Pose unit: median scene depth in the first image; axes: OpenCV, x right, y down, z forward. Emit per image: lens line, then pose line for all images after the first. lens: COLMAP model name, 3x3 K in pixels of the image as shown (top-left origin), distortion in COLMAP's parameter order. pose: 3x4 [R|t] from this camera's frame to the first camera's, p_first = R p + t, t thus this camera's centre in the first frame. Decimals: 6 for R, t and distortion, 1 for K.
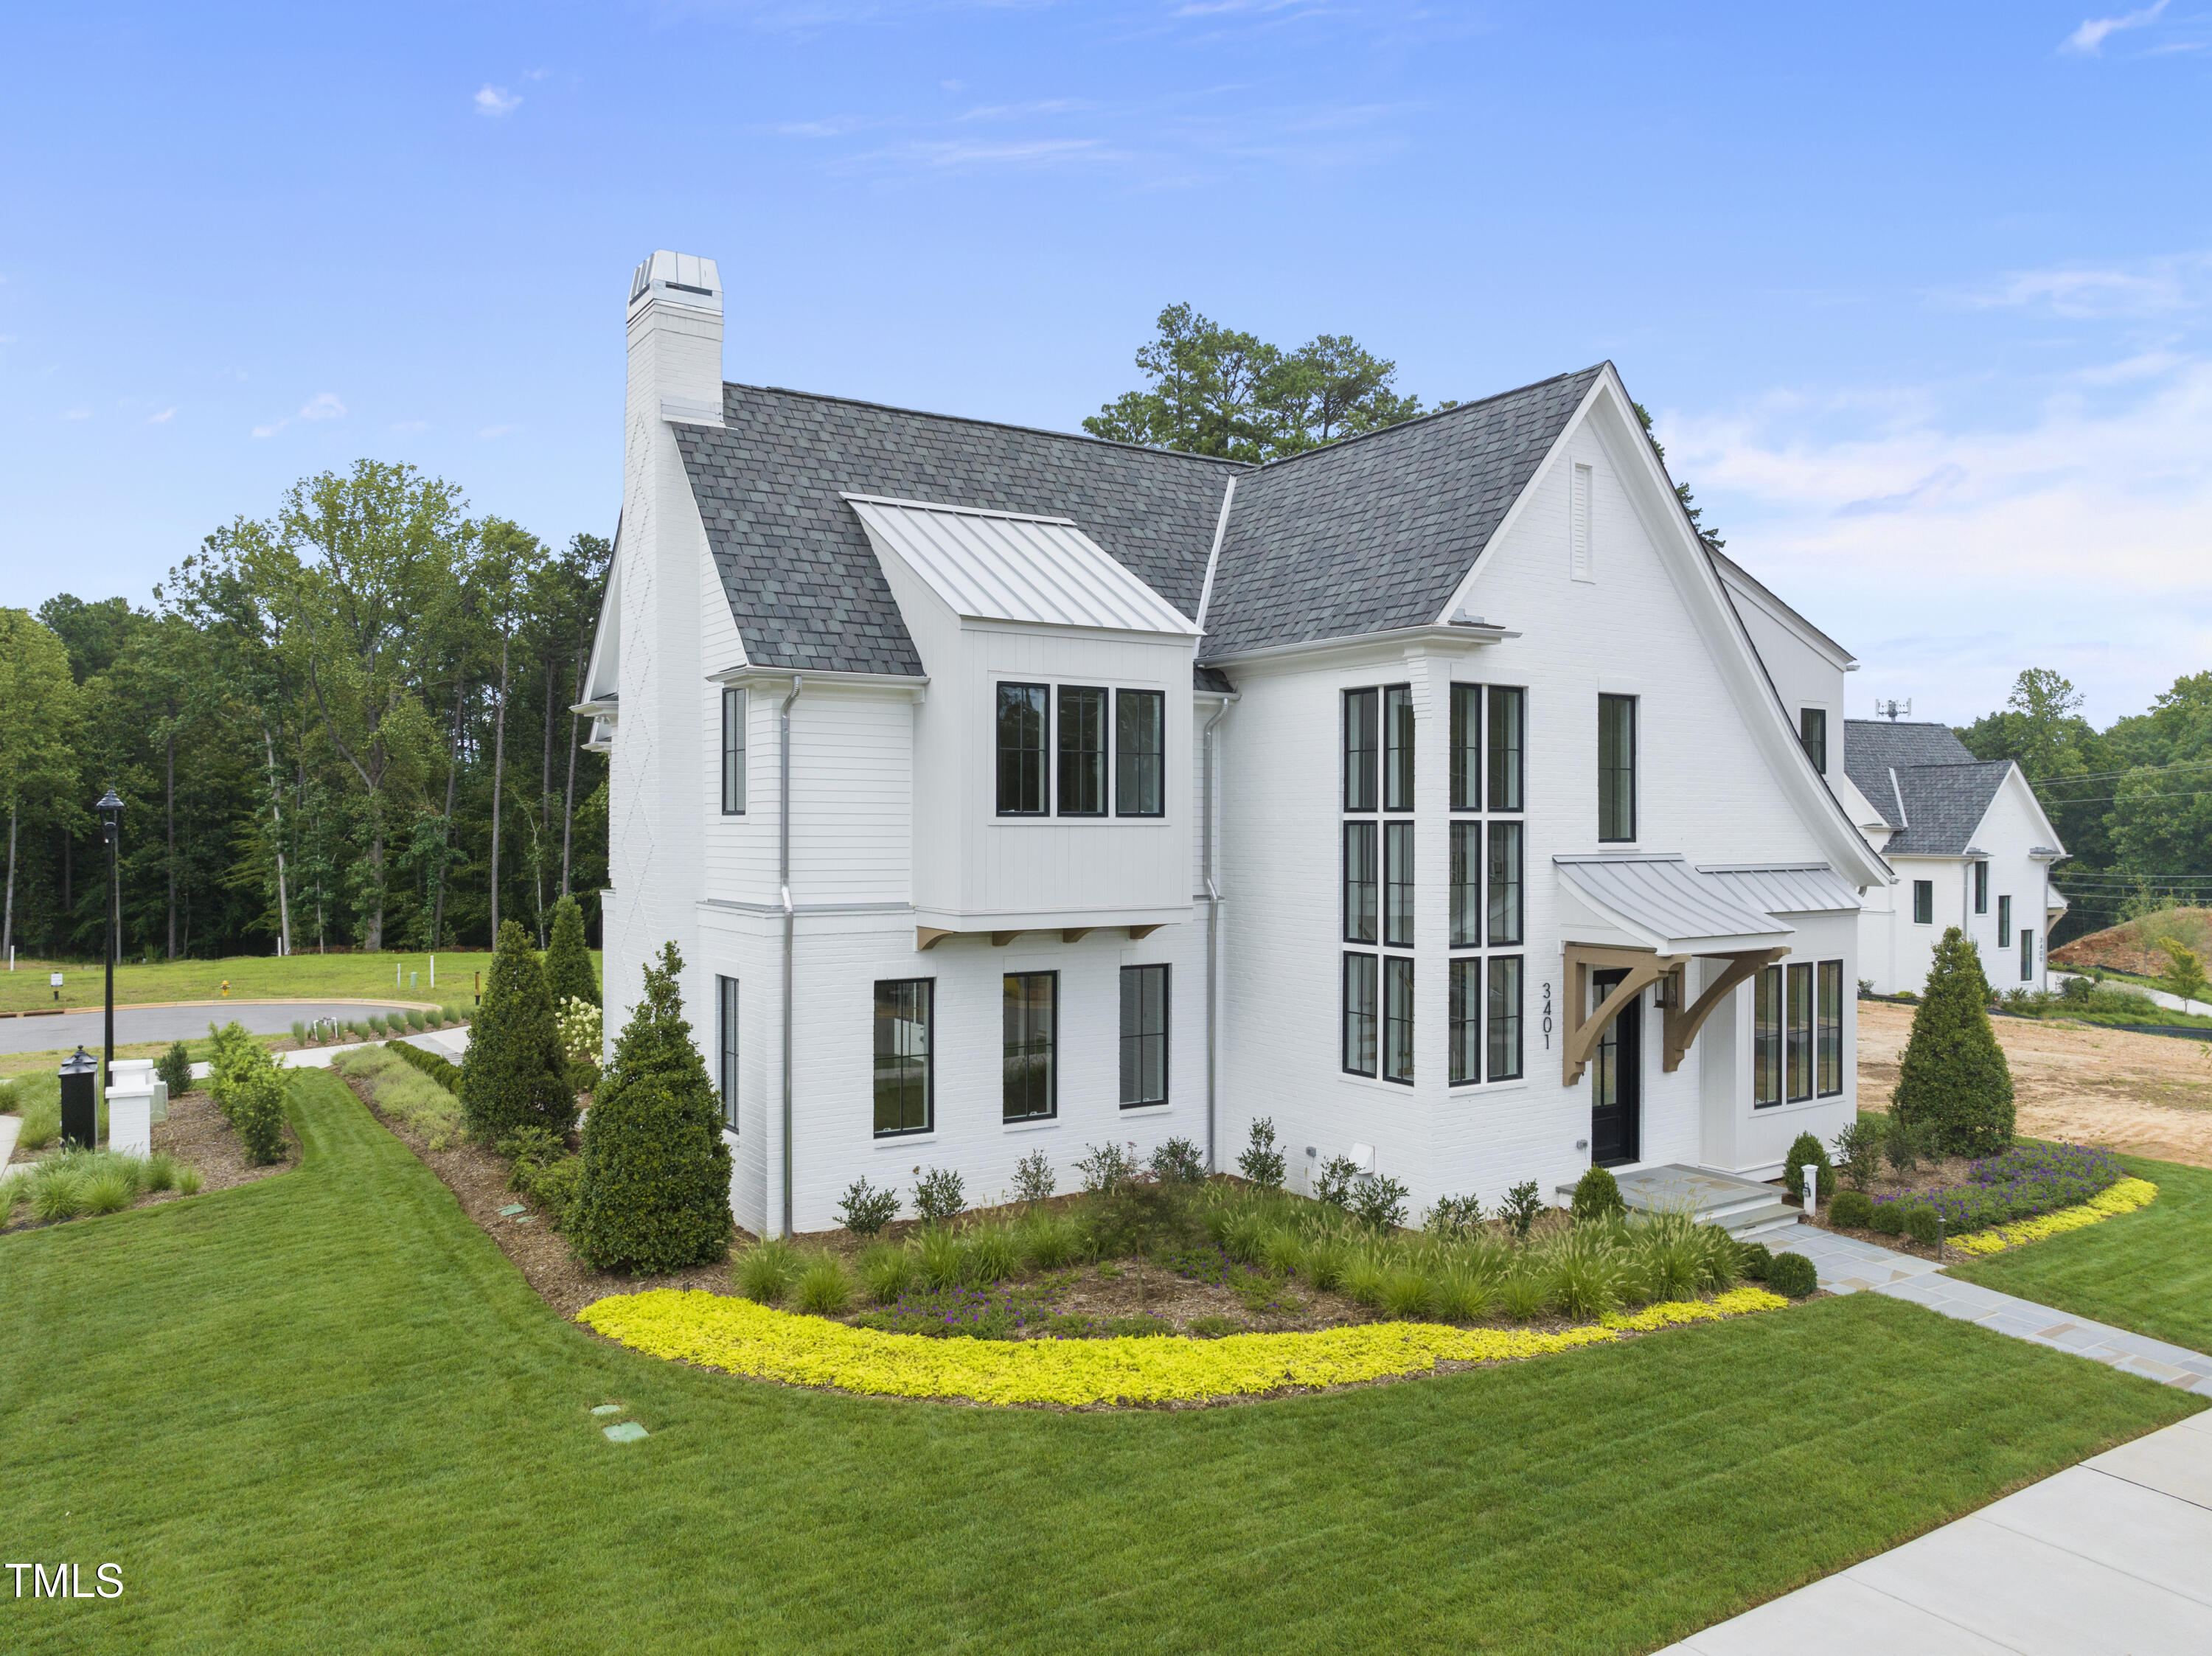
lens RADIAL K [[1580.7, 0, 1149.4], [0, 1580.7, 855.5], [0, 0, 1]] dist [-0.038879, -0.000050]
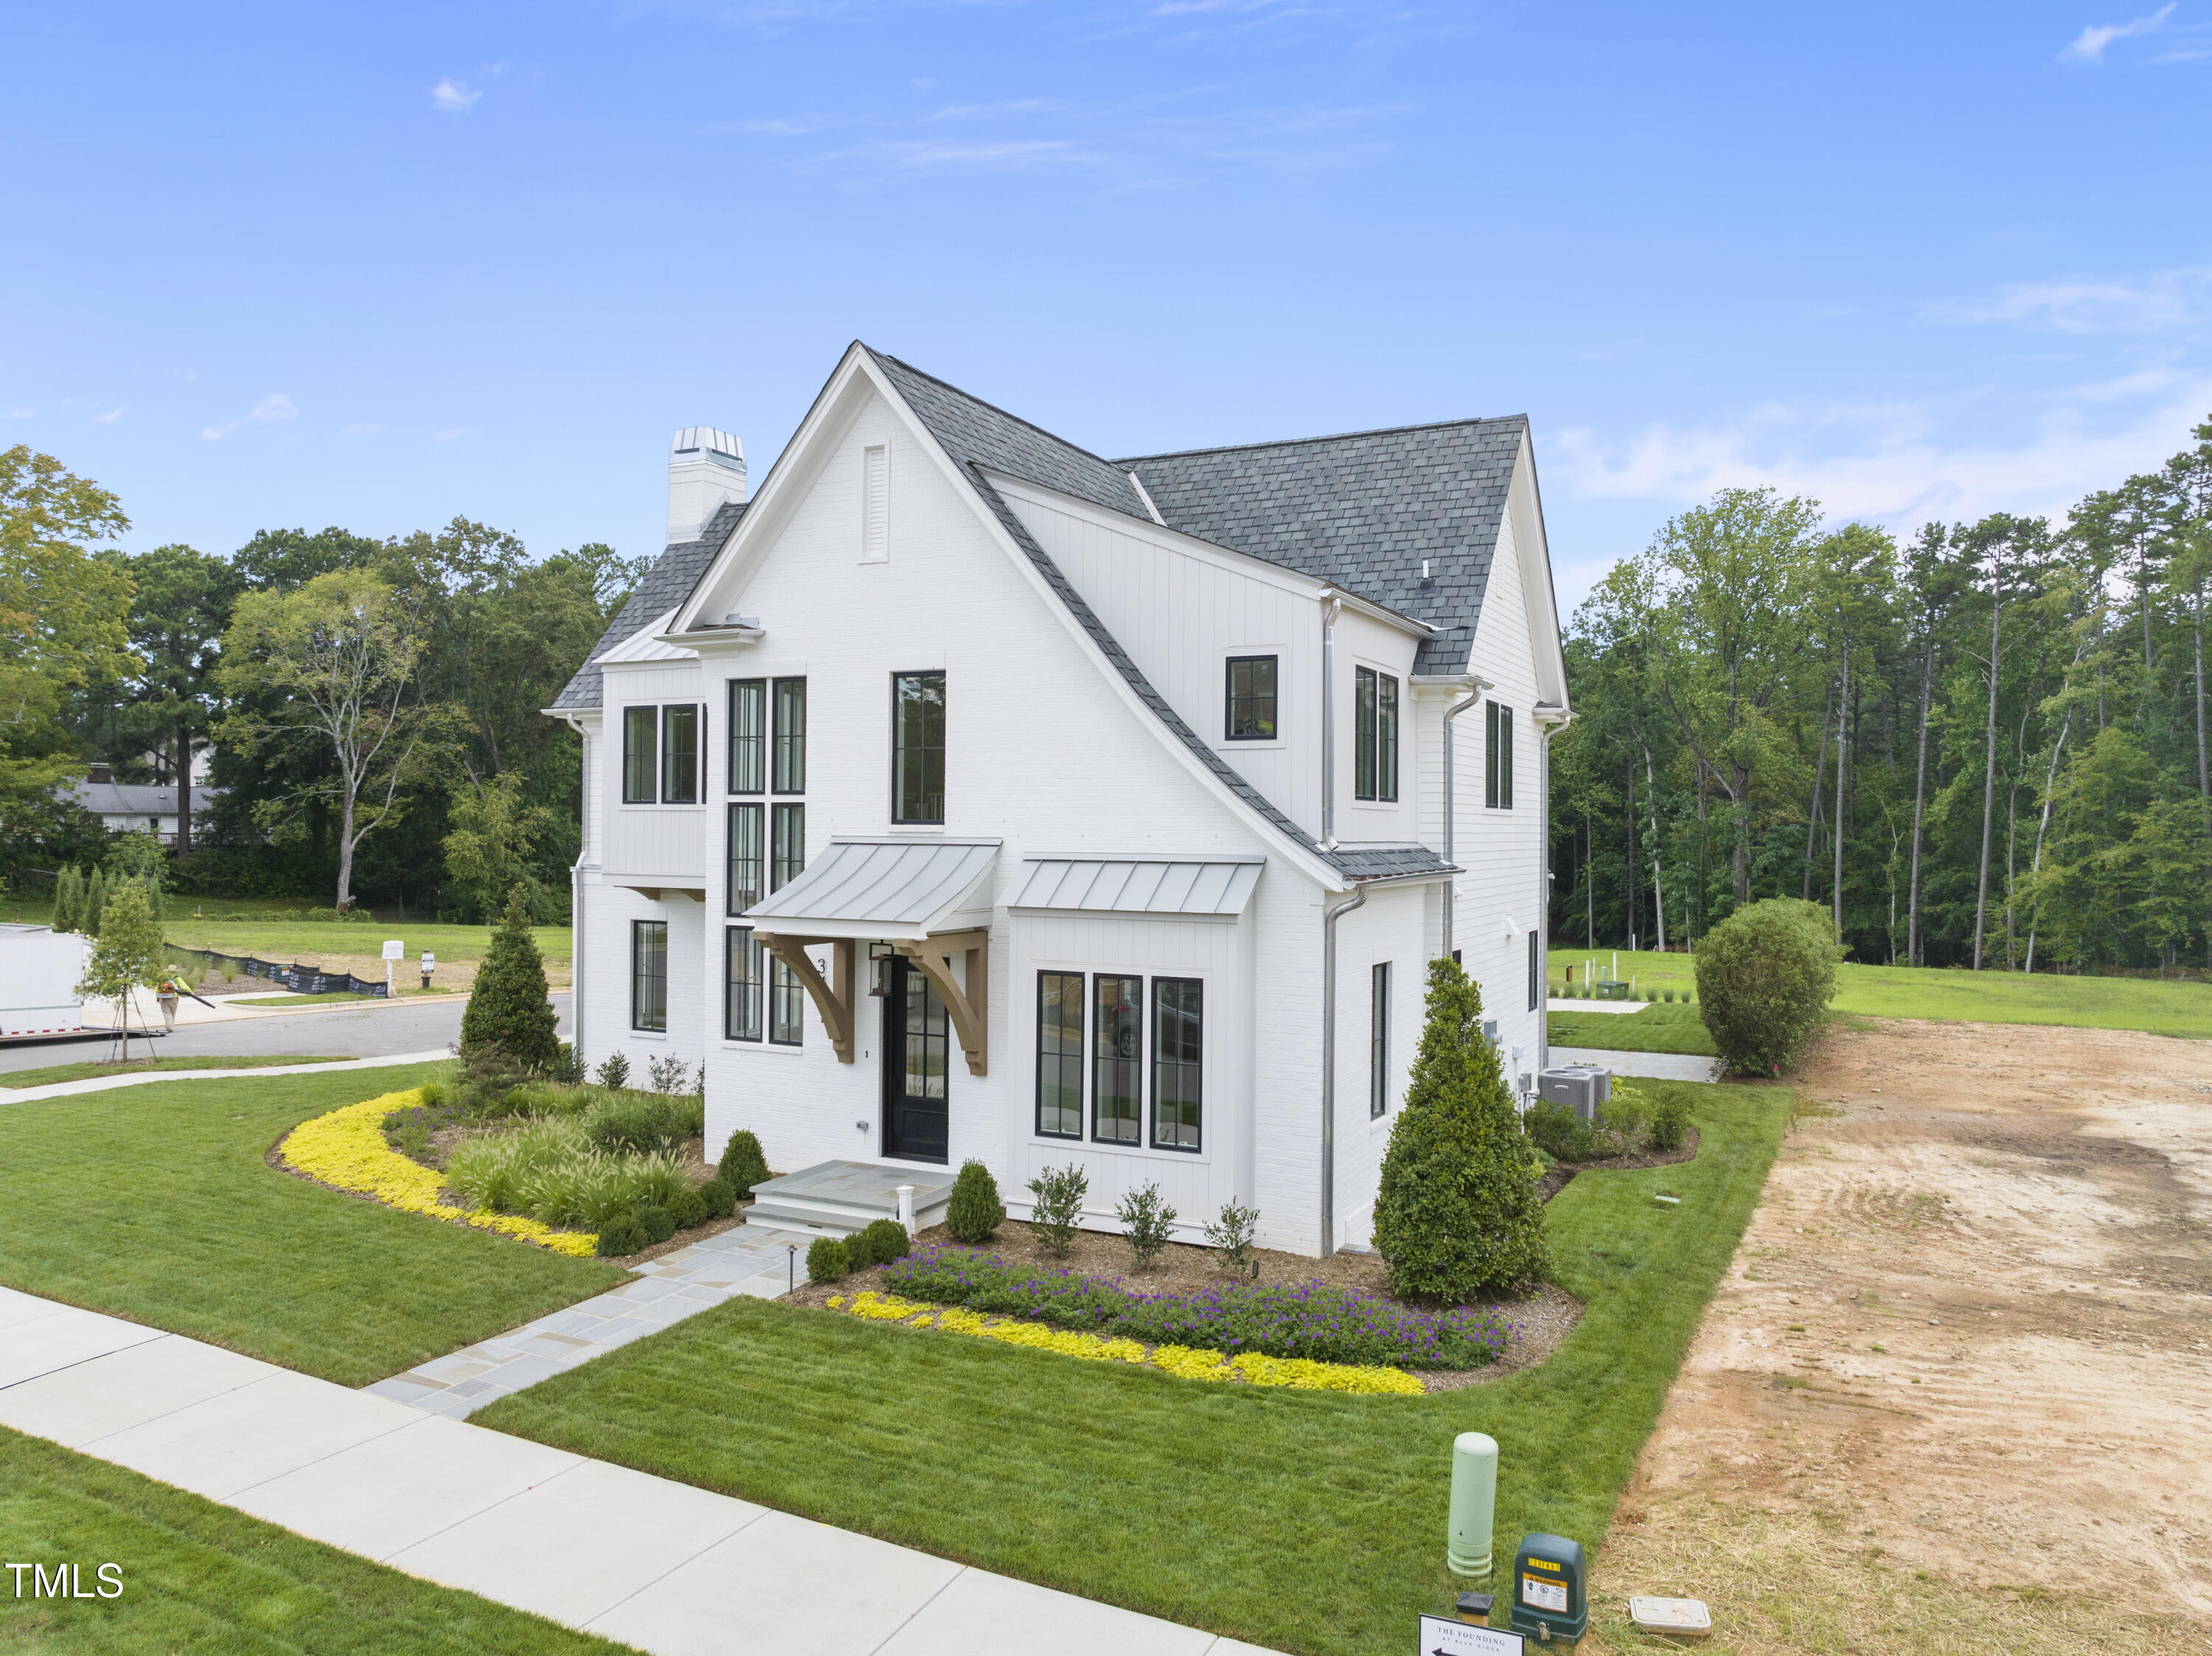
lens RADIAL K [[1580.7, 0, 1102.4], [0, 1580.7, 831.5], [0, 0, 1]] dist [-0.038879, -0.000050]
pose [[0.487889, 0.004245, -0.872895, 1.245328], [-0.026965, 0.999584, -0.010210, 0.002945], [0.872489, 0.028519, 0.487801, 0.652180]]
